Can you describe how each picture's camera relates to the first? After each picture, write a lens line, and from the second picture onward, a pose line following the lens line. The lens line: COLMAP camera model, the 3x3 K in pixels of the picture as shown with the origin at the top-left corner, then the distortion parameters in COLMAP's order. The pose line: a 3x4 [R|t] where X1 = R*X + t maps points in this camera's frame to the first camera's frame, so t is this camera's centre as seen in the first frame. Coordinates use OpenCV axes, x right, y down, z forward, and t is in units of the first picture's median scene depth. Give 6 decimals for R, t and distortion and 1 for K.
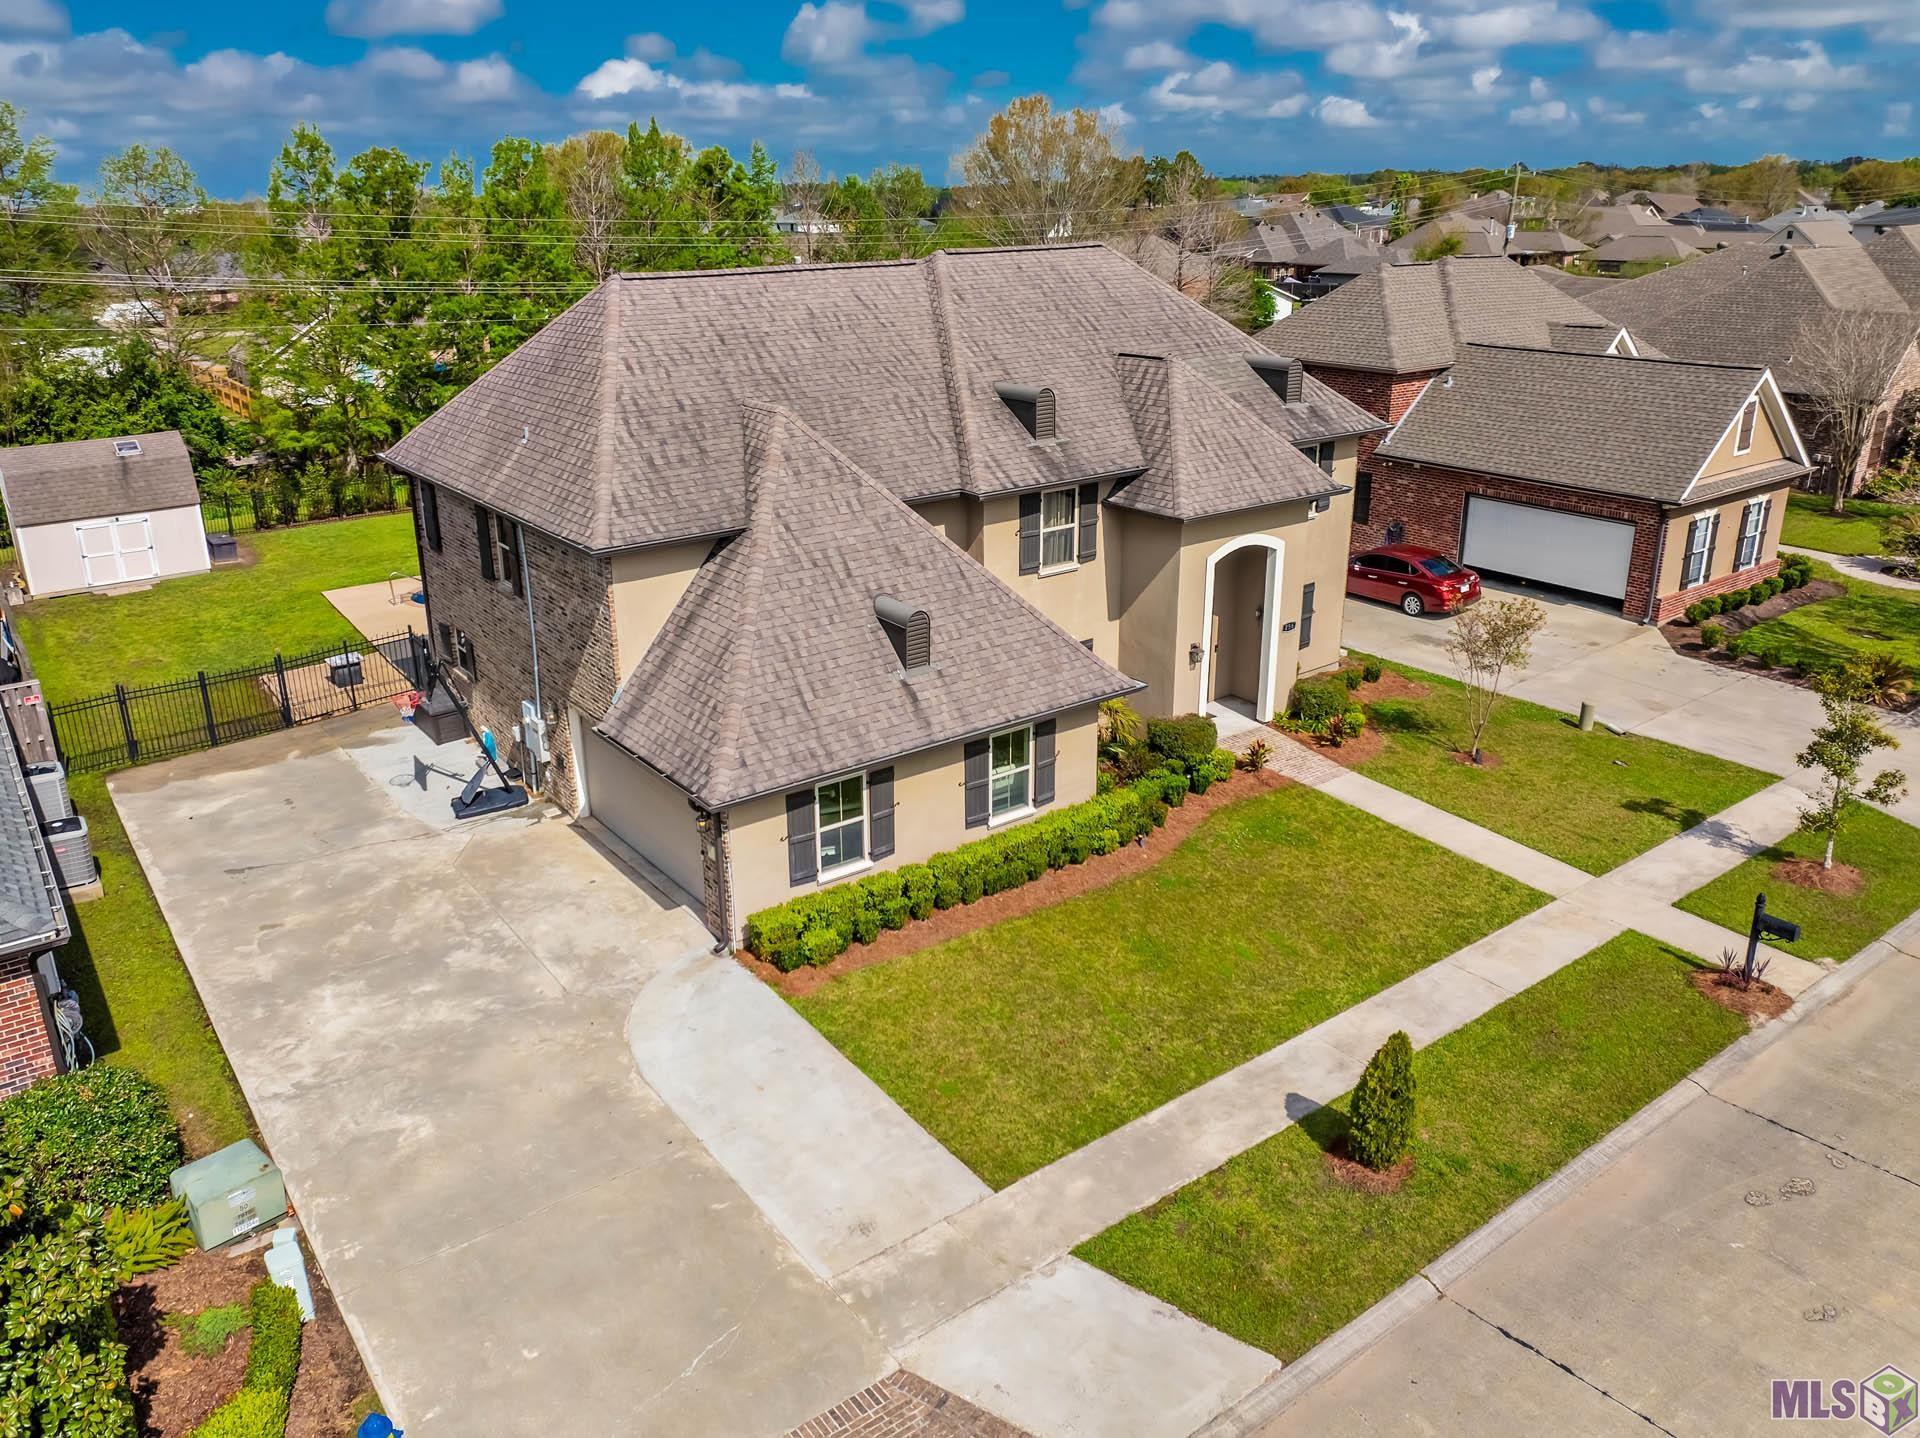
lens RADIAL K [[1382.4, 0, 894.9], [0, 1382.4, 671.2], [0, 0, 1]] dist [-0.001430, 0.001100]
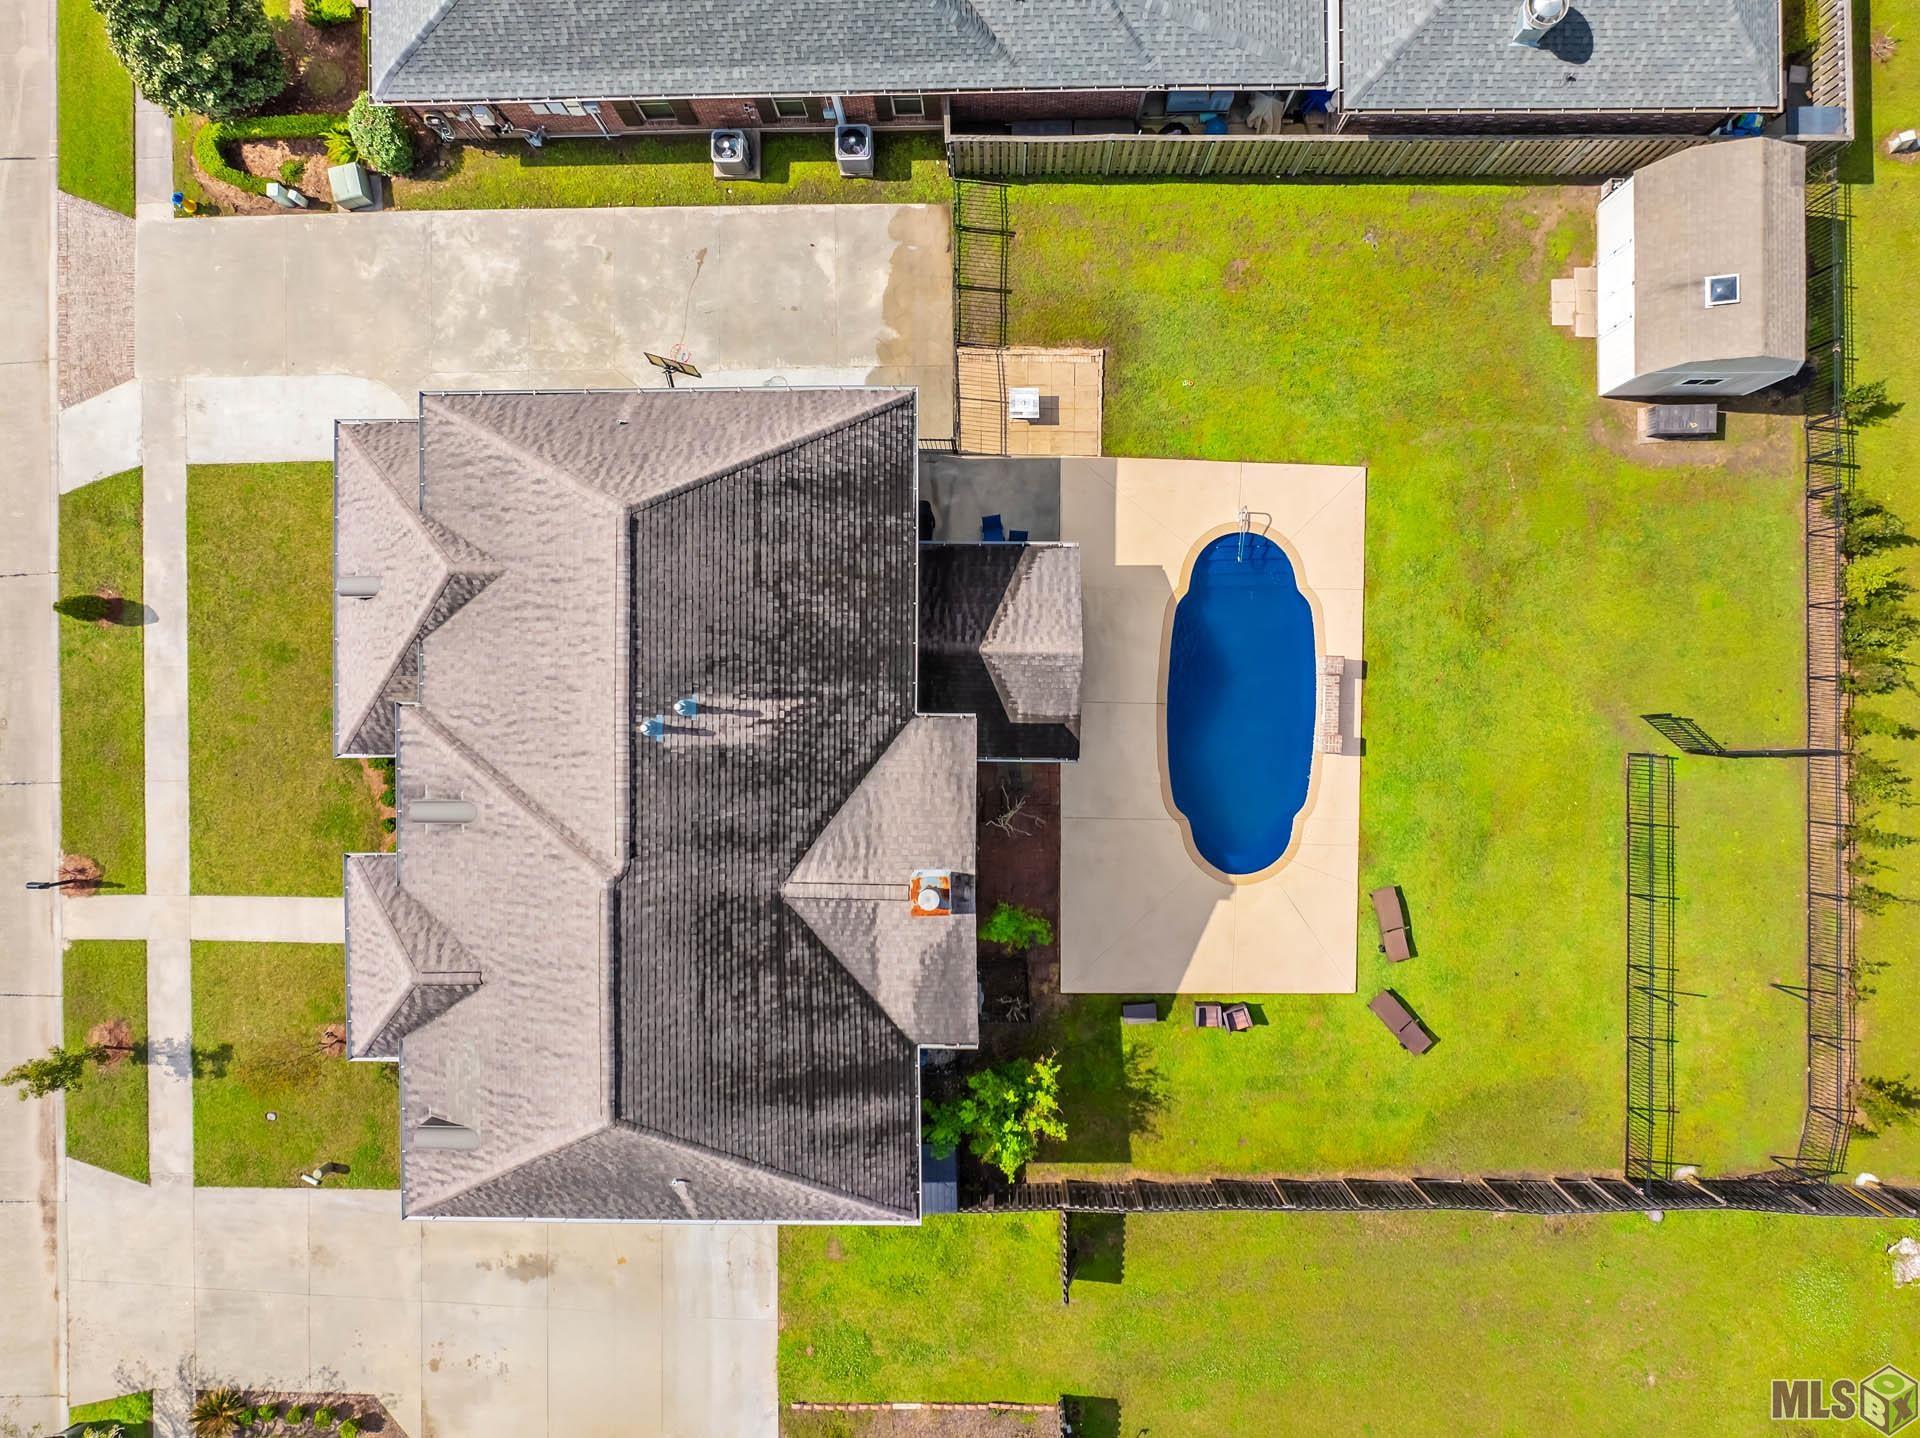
lens RADIAL K [[1376.2, 0, 952.7], [0, 1376.2, 710.6], [0, 0, 1]] dist [-0.026701, 0.000710]
pose [[-0.575825, 0.816475, 0.042364, -0.316962], [-0.233932, -0.214190, 0.948366, -1.617349], [0.783391, 0.536183, 0.314336, 1.114109]]
